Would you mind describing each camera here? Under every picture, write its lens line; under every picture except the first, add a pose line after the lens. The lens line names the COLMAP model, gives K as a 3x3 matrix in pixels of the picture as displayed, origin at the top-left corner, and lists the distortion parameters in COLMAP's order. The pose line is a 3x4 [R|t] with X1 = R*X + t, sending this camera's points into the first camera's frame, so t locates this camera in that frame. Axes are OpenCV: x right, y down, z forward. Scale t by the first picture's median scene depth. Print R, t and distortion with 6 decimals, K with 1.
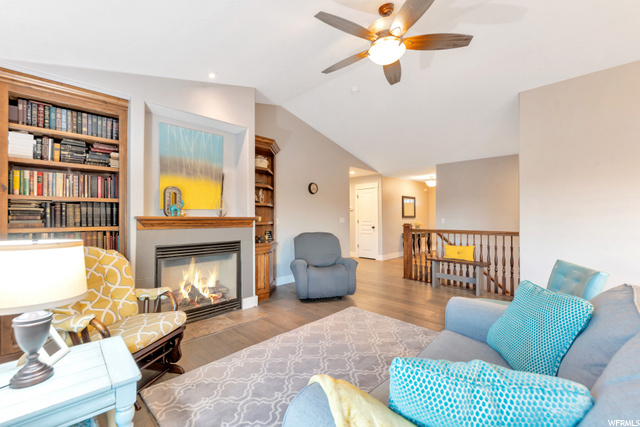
lens RADIAL K [[261.4, 0, 319.9], [0, 261.4, 215.1], [0, 0, 1]] dist [-0.000266, -0.000108]
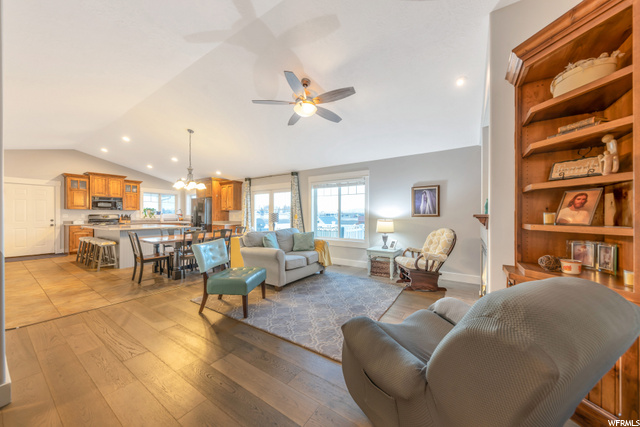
lens RADIAL K [[222.5, 0, 321.7], [0, 222.5, 216.1], [0, 0, 1]] dist [-0.000323, -0.000125]
pose [[-0.980390, 0.004151, -0.197023, 0.317714], [0.005045, 0.999979, -0.004036, 0.014025], [0.197002, -0.004951, -0.980390, 1.721859]]
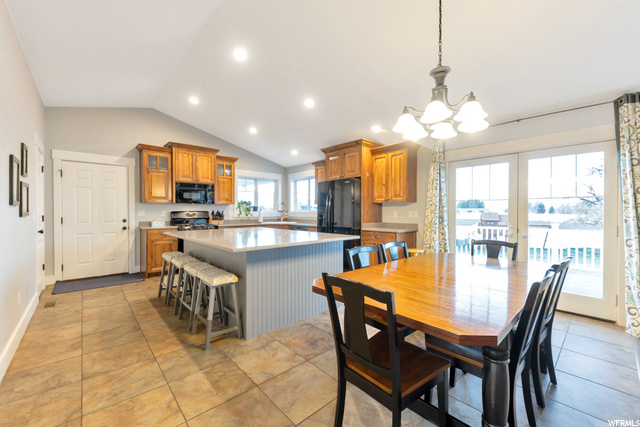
lens RADIAL K [[261.4, 0, 319.9], [0, 261.4, 215.1], [0, 0, 1]] dist [-0.000266, -0.000108]
pose [[-0.998480, 0.005147, 0.054876, 1.178796], [0.005424, 0.999973, 0.004892, -0.002969], [-0.054850, 0.005182, -0.998481, 0.620891]]
